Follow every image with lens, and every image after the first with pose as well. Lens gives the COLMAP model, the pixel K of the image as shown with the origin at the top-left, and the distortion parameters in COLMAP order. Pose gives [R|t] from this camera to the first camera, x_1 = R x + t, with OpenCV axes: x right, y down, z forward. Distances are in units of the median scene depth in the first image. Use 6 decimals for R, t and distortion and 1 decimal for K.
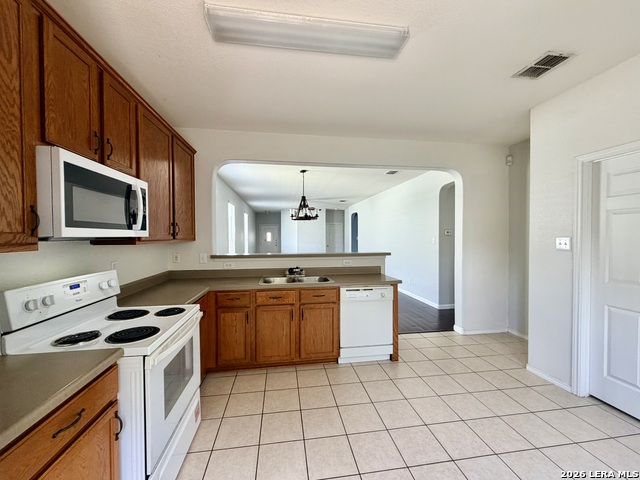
lens RADIAL K [[256.7, 0, 319.8], [0, 256.7, 240.0], [0, 0, 1]] dist [-0.001534, 0.000677]
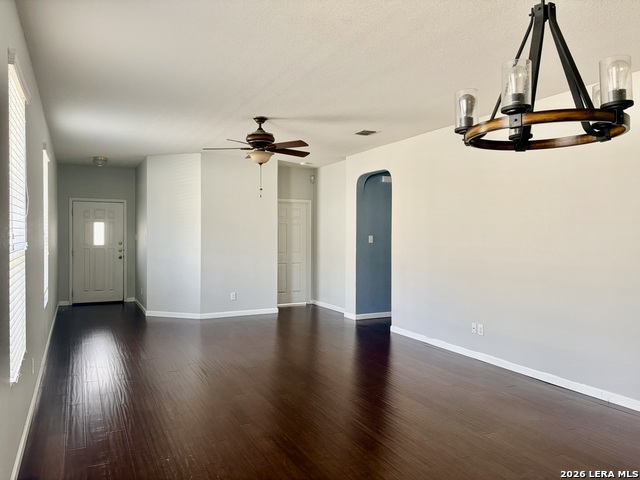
lens RADIAL K [[487.7, 0, 325.1], [0, 487.7, 242.6], [0, 0, 1]] dist [0.052416, -0.046257]
pose [[0.952551, 0.009441, 0.304233, -0.108223], [-0.007112, 0.999936, -0.008763, 0.003372], [-0.304297, 0.006183, 0.952557, 0.258374]]
